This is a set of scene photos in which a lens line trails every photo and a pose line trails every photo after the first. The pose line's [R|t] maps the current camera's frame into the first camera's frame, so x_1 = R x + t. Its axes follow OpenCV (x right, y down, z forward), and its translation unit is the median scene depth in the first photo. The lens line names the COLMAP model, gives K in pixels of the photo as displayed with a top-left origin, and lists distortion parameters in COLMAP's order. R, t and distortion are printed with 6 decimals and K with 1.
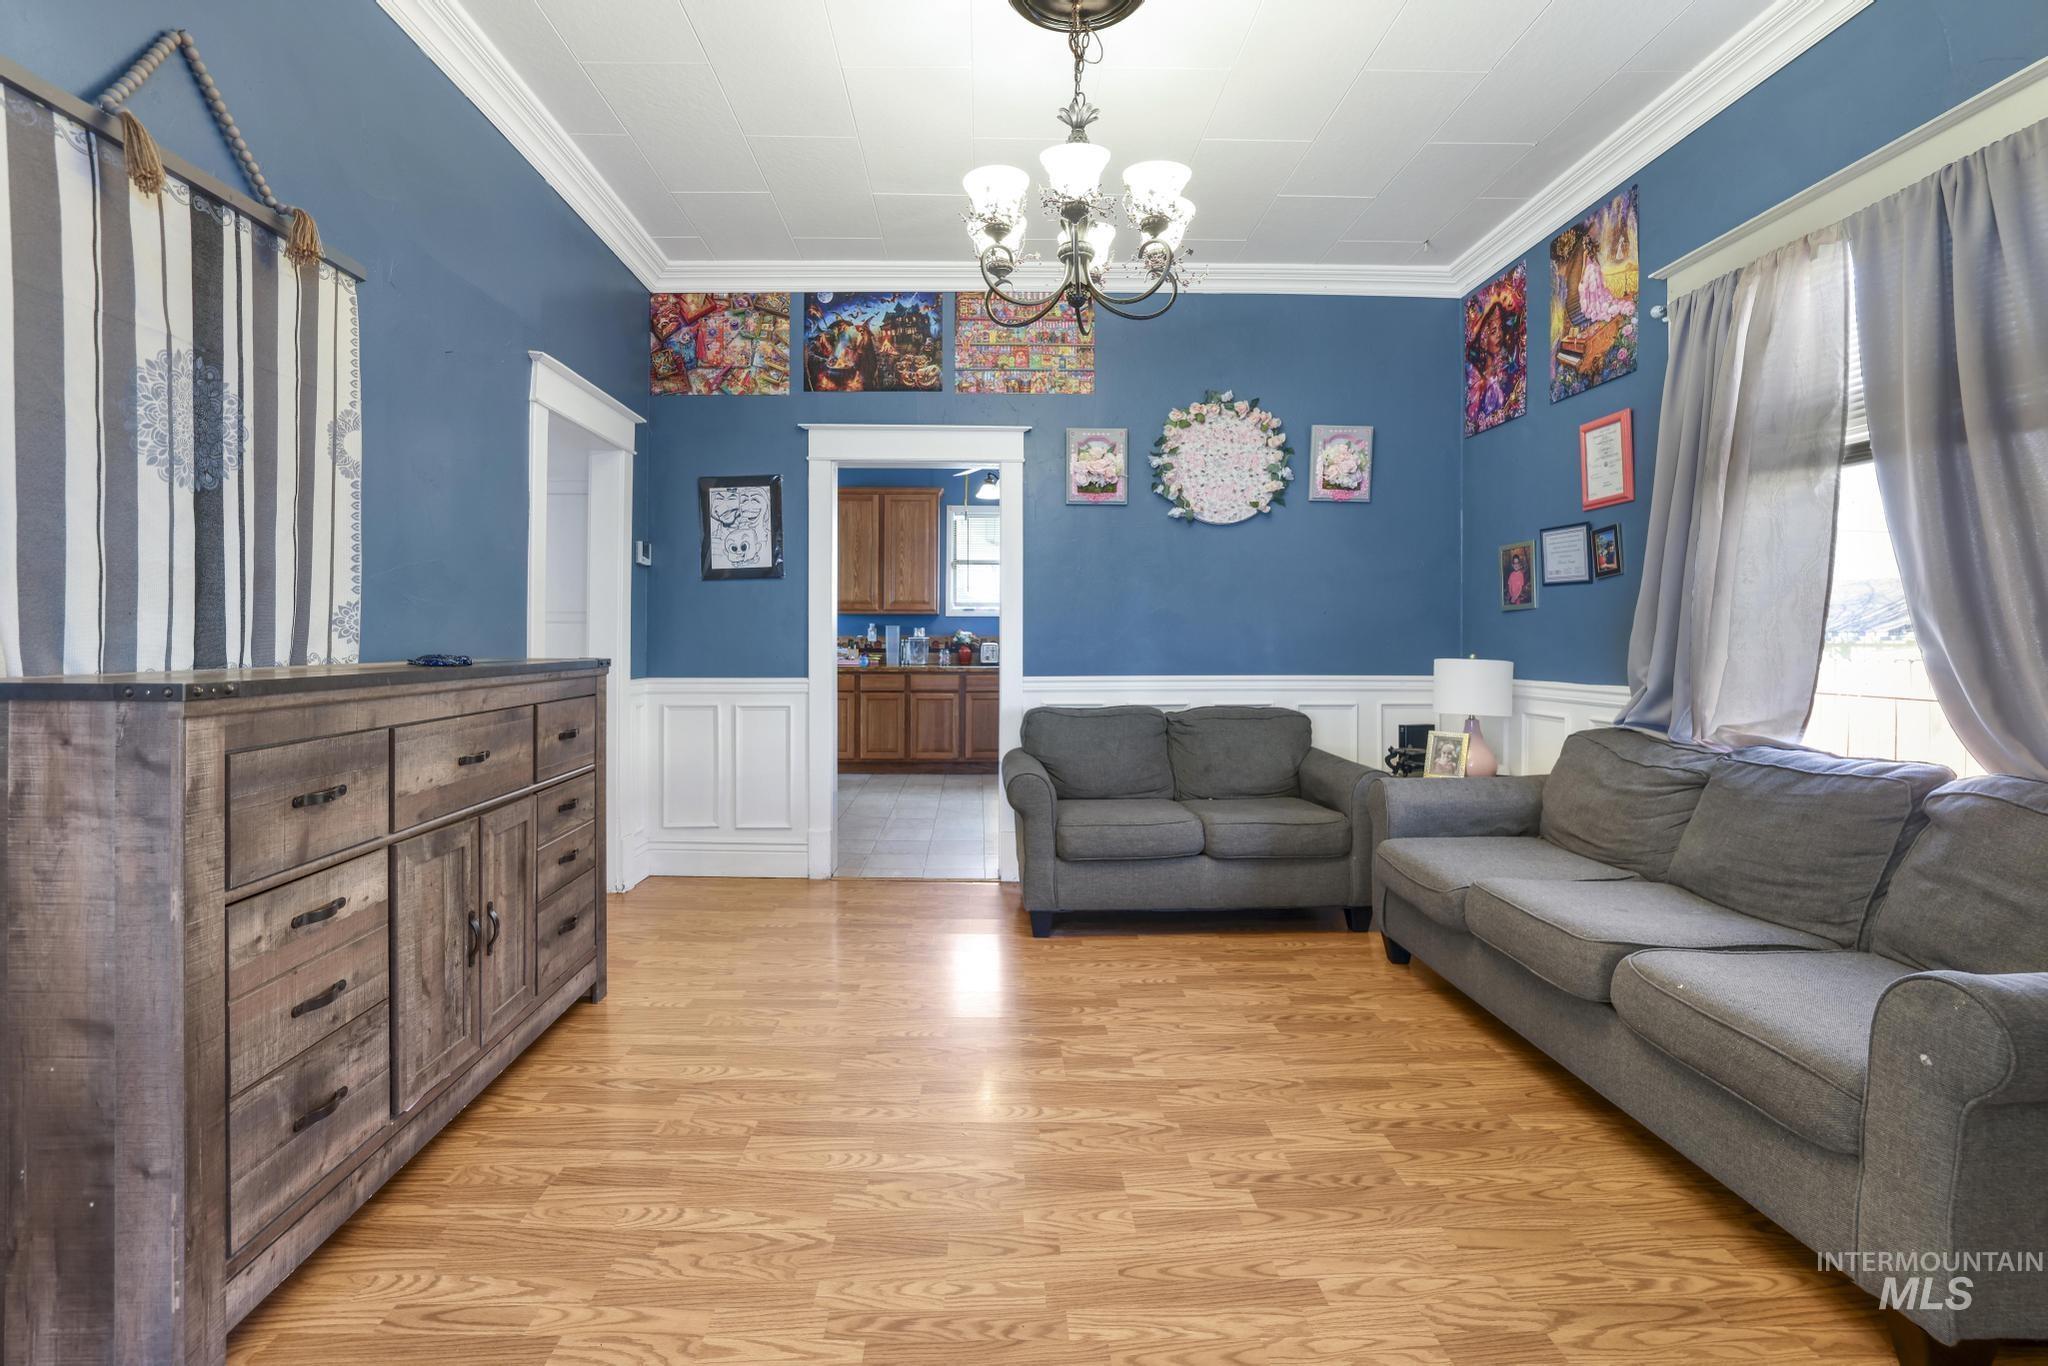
lens RADIAL K [[887.9, 0, 1003.2], [0, 887.9, 646.4], [0, 0, 1]] dist [-0.011150, 0.005220]
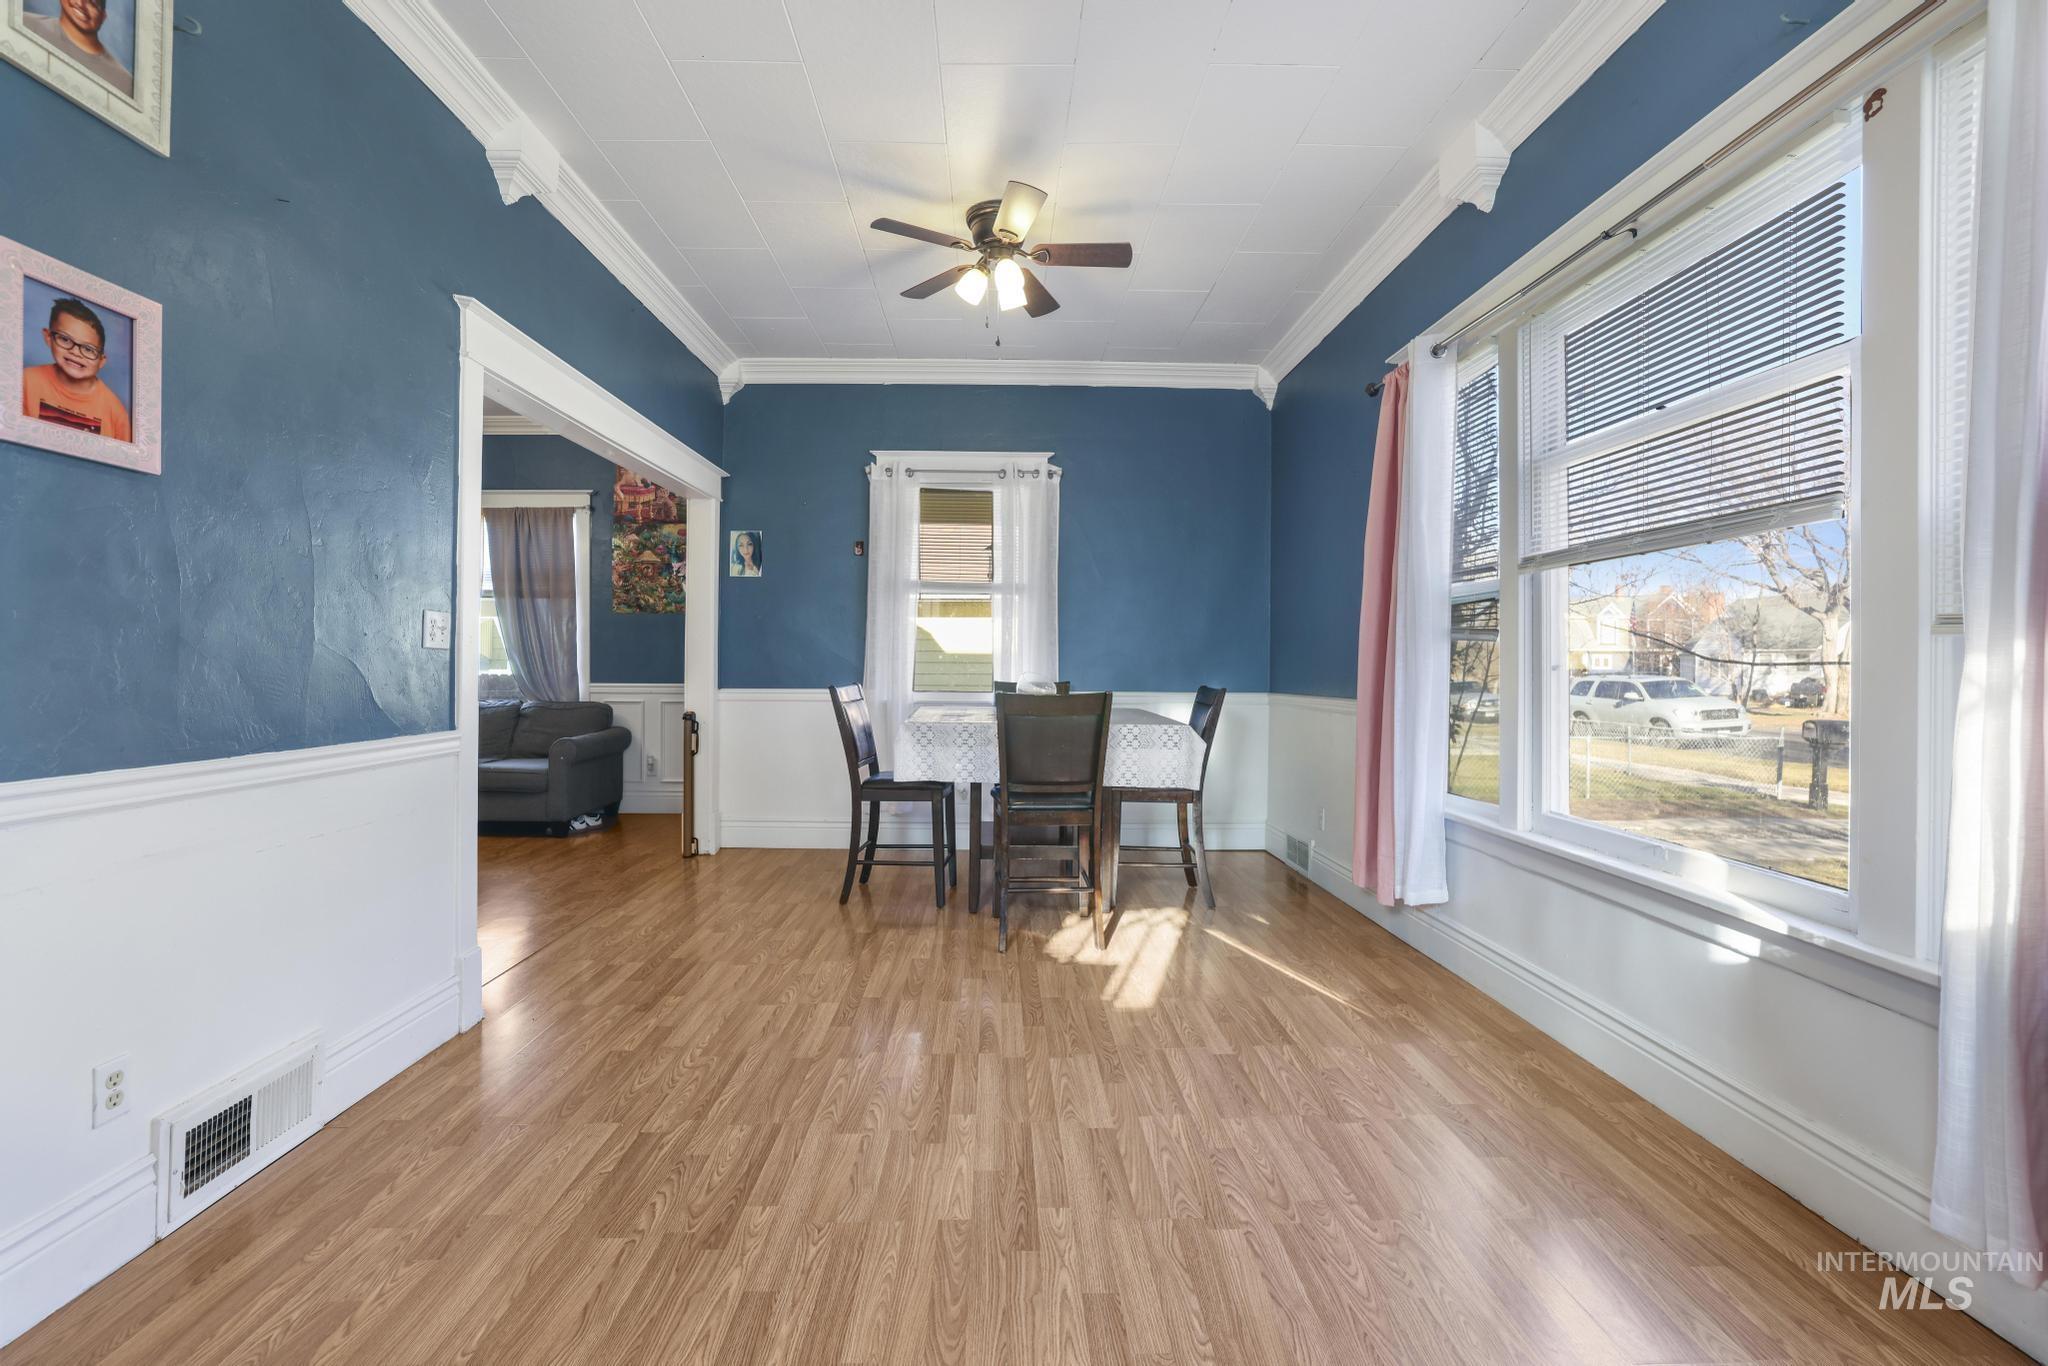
lens RADIAL K [[887.9, 0, 1019.3], [0, 887.9, 674.0], [0, 0, 1]] dist [-0.011150, 0.005220]
pose [[0.013009, -0.011169, 0.999853, -1.613067], [-0.001512, 0.999936, 0.011189, 0.002887], [-0.999914, -0.001658, 0.012992, -0.642830]]
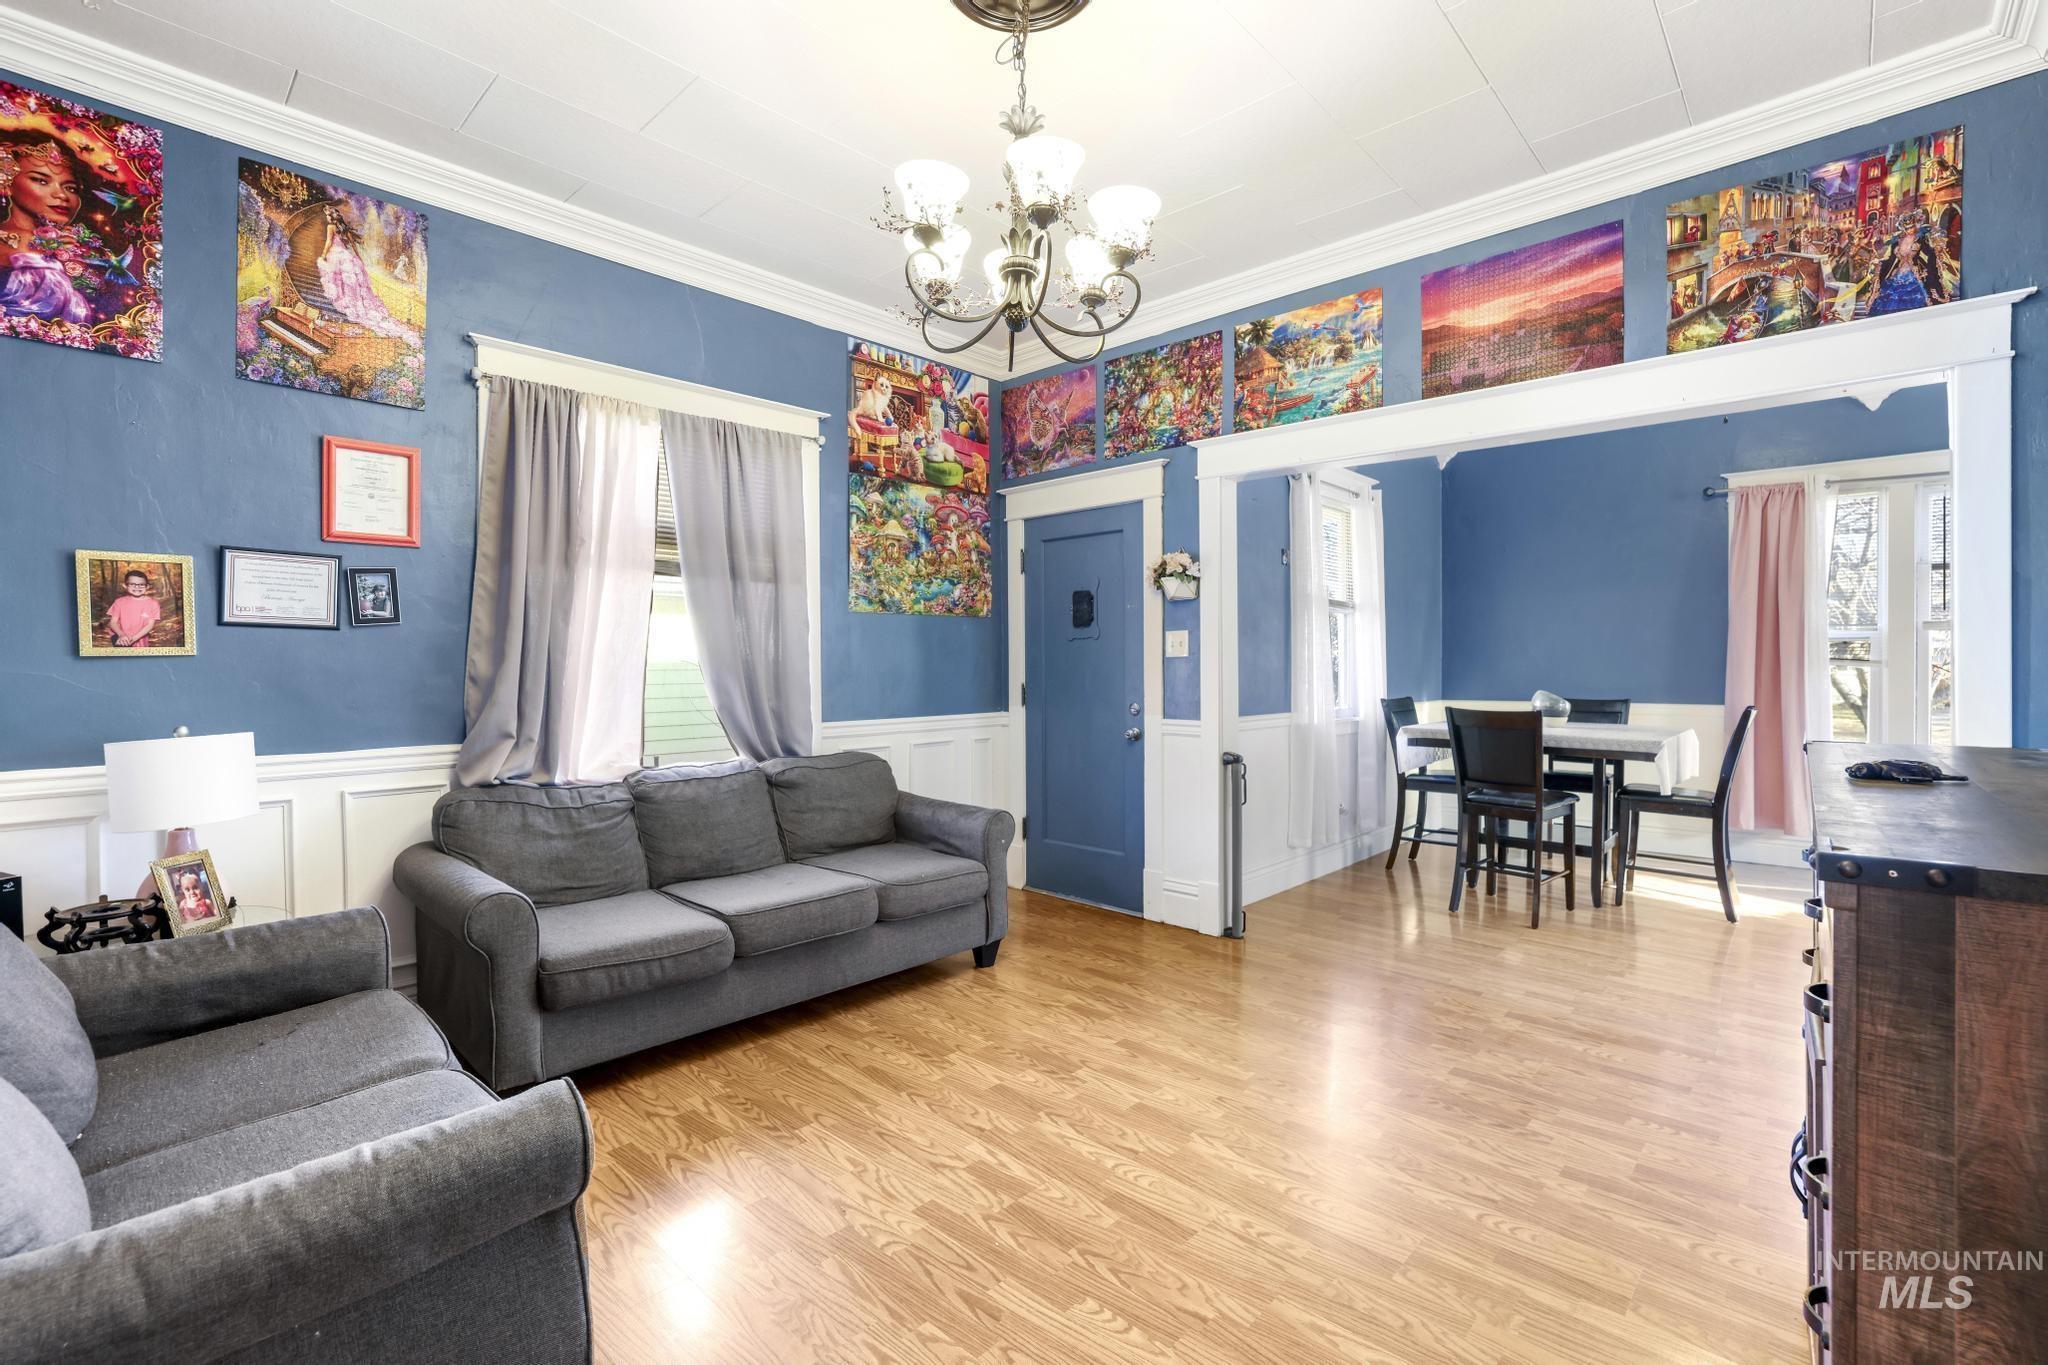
lens RADIAL K [[887.9, 0, 1038.8], [0, 887.9, 667.3], [0, 0, 1]] dist [-0.011150, 0.005220]
pose [[-0.712610, -0.003688, 0.701550, -0.494828], [0.004699, 0.999939, 0.010029, -0.052984], [-0.701544, 0.010443, -0.712549, 1.441331]]
